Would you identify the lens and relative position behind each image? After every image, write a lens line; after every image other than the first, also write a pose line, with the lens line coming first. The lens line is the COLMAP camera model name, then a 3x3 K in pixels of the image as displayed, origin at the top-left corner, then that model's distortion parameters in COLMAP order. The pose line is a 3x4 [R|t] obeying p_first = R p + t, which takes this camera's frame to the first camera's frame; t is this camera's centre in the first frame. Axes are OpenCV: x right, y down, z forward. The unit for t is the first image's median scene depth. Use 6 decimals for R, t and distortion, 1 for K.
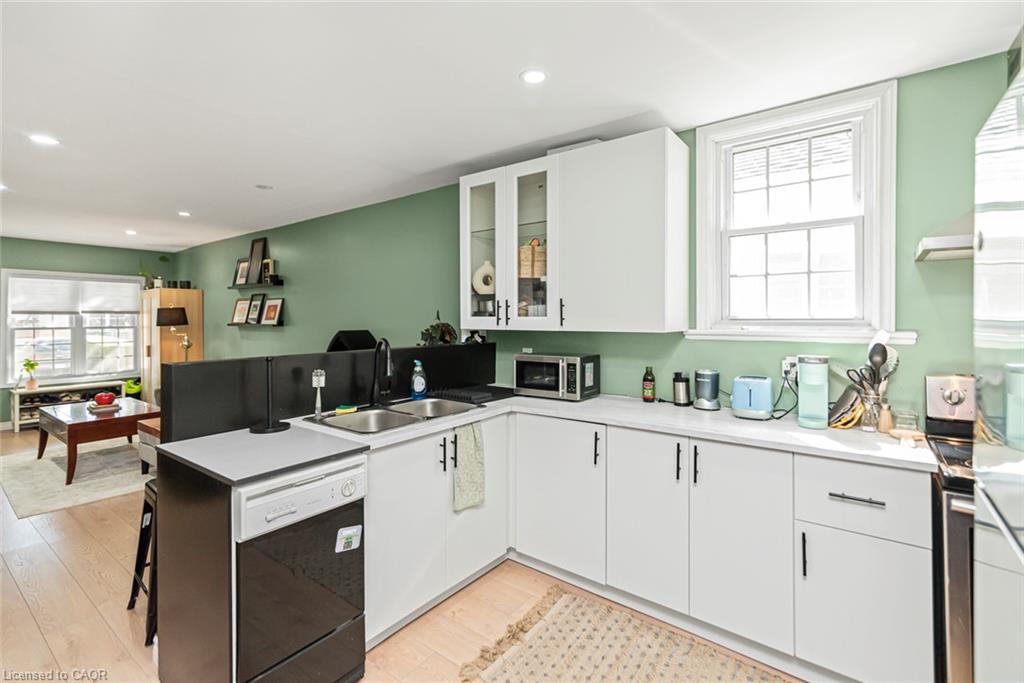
lens RADIAL K [[462.2, 0, 503.9], [0, 462.2, 321.6], [0, 0, 1]] dist [0.017906, -0.001668]
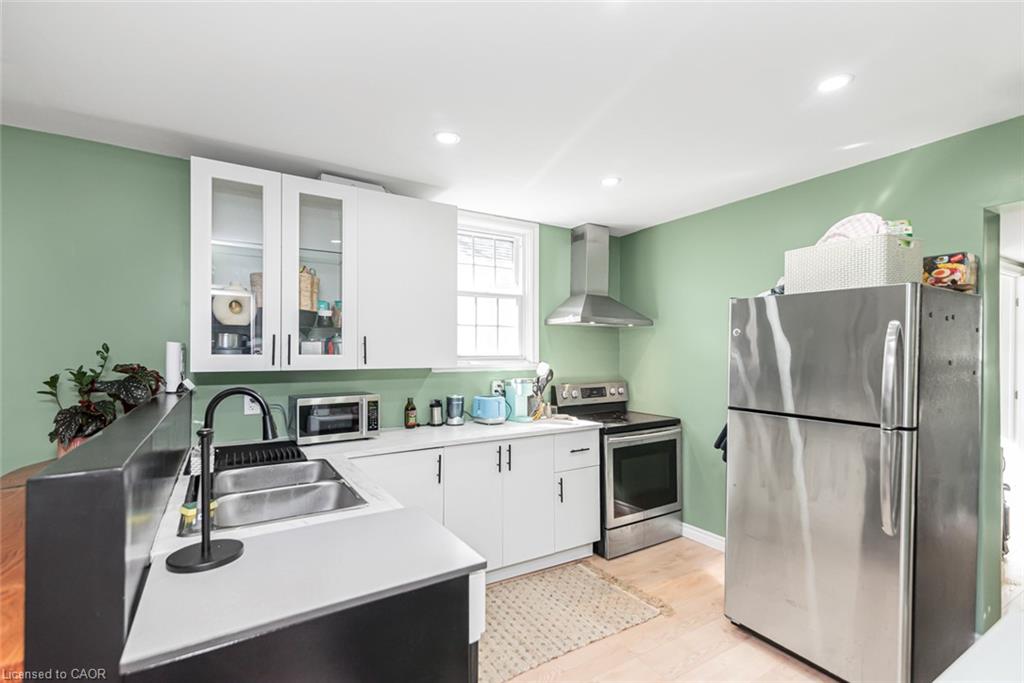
lens RADIAL K [[462.2, 0, 522.6], [0, 462.2, 347.4], [0, 0, 1]] dist [0.017906, -0.001668]
pose [[0.351614, 0.009828, 0.936094, -0.683899], [0.002532, 0.999931, -0.011449, -0.014281], [-0.936142, 0.006396, 0.351565, 0.335685]]
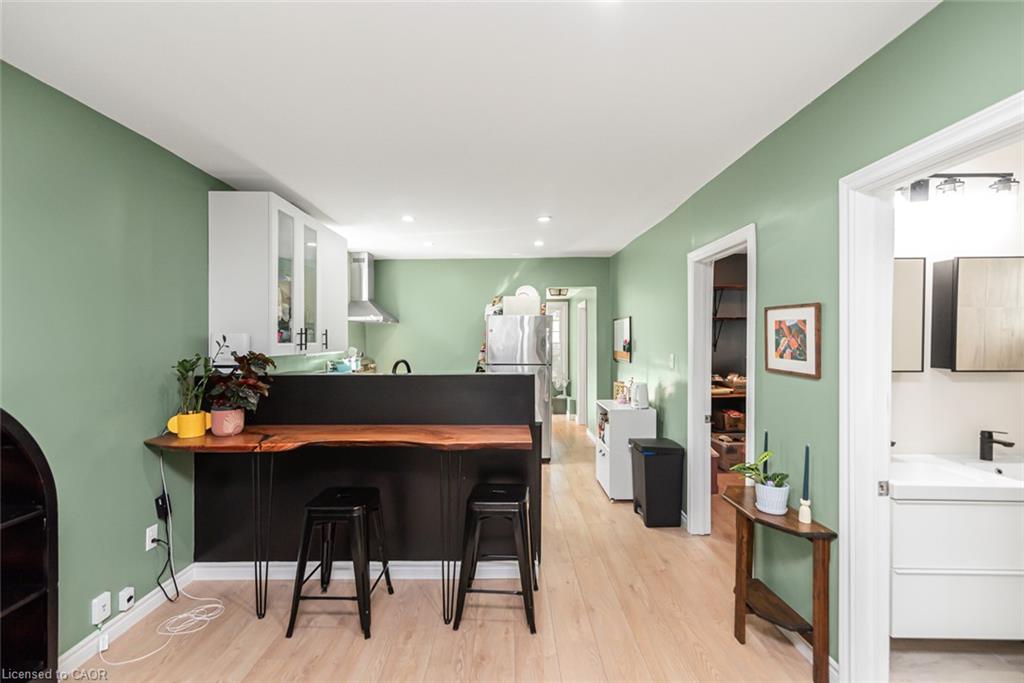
lens RADIAL K [[462.2, 0, 504.9], [0, 462.2, 339.3], [0, 0, 1]] dist [0.017906, -0.001668]
pose [[-0.595879, 0.001373, 0.803073, -1.338721], [0.008751, 0.999950, 0.004784, -0.023186], [-0.803026, 0.009878, -0.595862, 1.397866]]
